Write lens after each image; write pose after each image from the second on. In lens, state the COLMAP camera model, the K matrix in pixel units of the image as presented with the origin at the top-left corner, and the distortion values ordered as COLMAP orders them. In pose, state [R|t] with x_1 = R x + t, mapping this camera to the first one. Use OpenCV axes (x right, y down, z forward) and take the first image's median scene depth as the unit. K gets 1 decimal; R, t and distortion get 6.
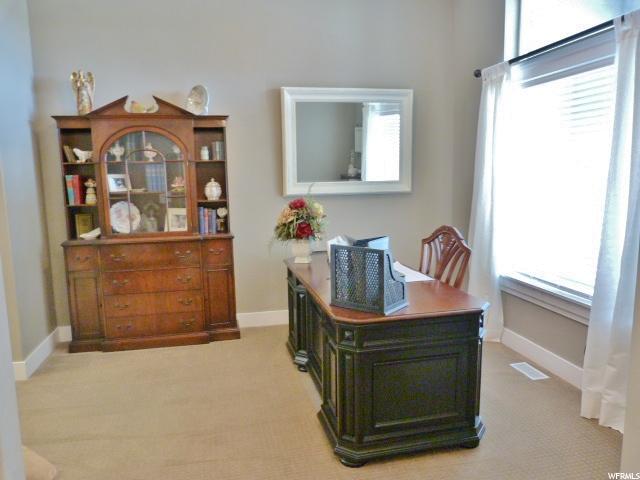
lens RADIAL K [[480.2, 0, 320.0], [0, 480.2, 240.0], [0, 0, 1]] dist [-0.044854, 0.039314]
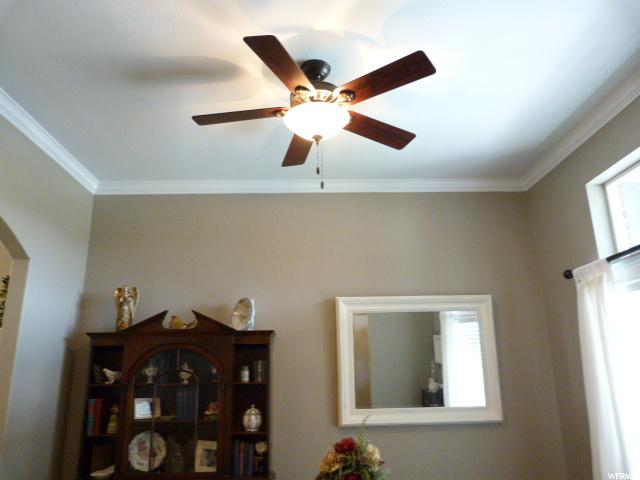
lens RADIAL K [[480.2, 0, 320.0], [0, 480.2, 240.0], [0, 0, 1]] dist [-0.044854, 0.039314]
pose [[0.982973, -0.047942, -0.177383, 0.057260], [-0.027651, 0.915774, -0.400742, -0.062027], [0.181655, 0.398823, 0.898856, 0.156541]]
